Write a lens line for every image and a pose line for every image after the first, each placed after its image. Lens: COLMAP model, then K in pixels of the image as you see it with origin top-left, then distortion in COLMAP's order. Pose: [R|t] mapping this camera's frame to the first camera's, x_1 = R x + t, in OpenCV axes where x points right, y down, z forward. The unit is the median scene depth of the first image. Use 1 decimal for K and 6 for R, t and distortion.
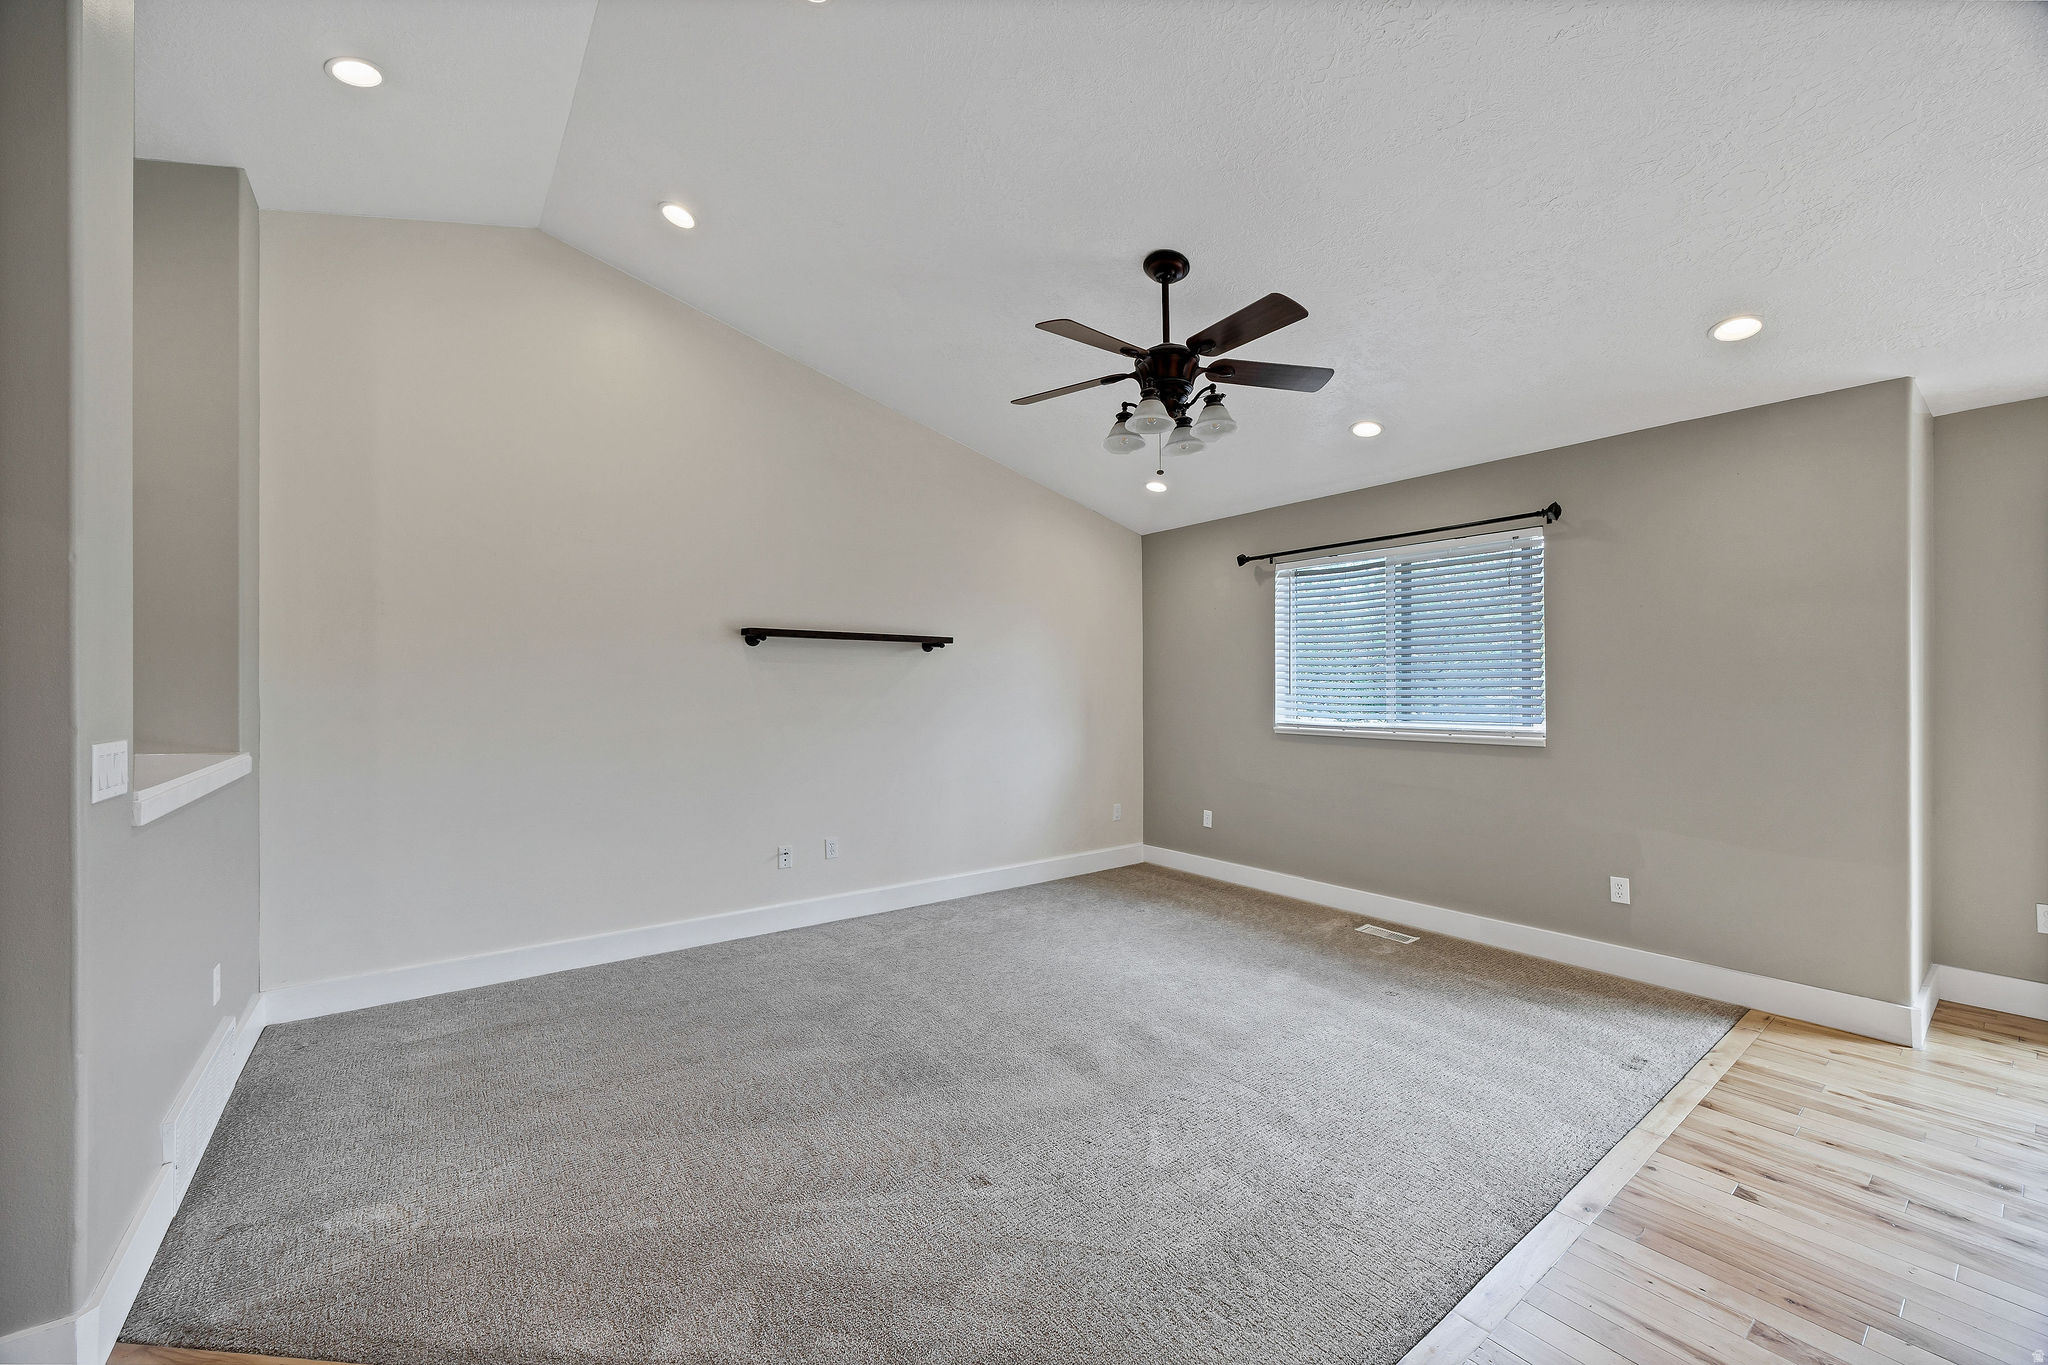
lens RADIAL K [[797.8, 0, 1021.2], [0, 797.8, 686.4], [0, 0, 1]] dist [-0.001479, -0.000163]
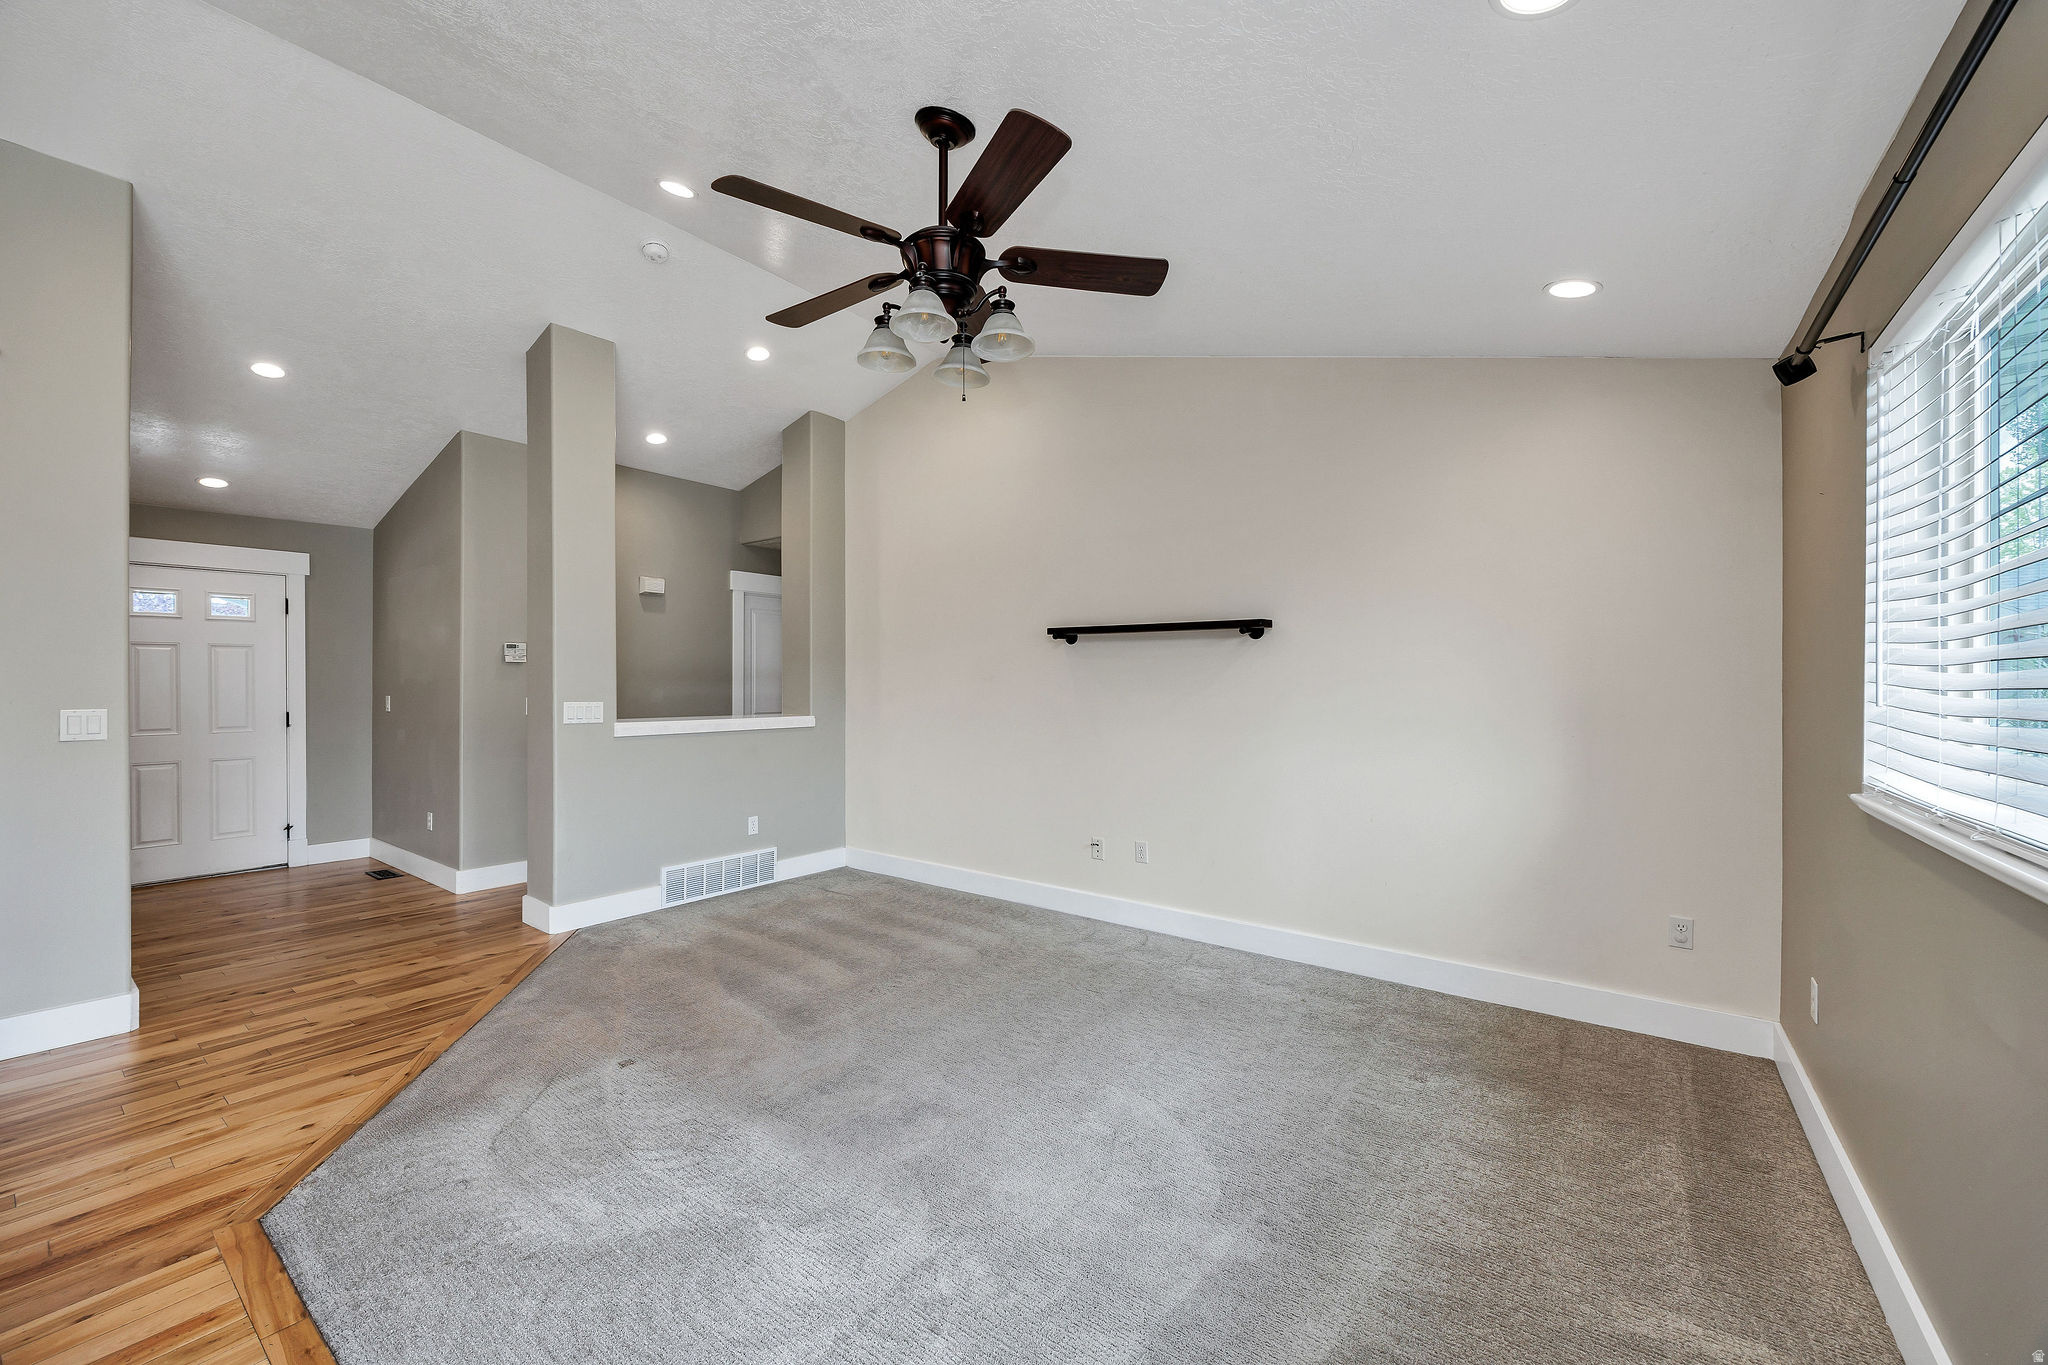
lens RADIAL K [[797.8, 0, 1021.2], [0, 797.8, 686.4], [0, 0, 1]] dist [-0.001479, -0.000163]
pose [[0.288029, 0.006860, -0.957597, 0.766919], [-0.008442, 0.999954, 0.004625, 0.002899], [0.957585, 0.006752, 0.288073, 0.712019]]
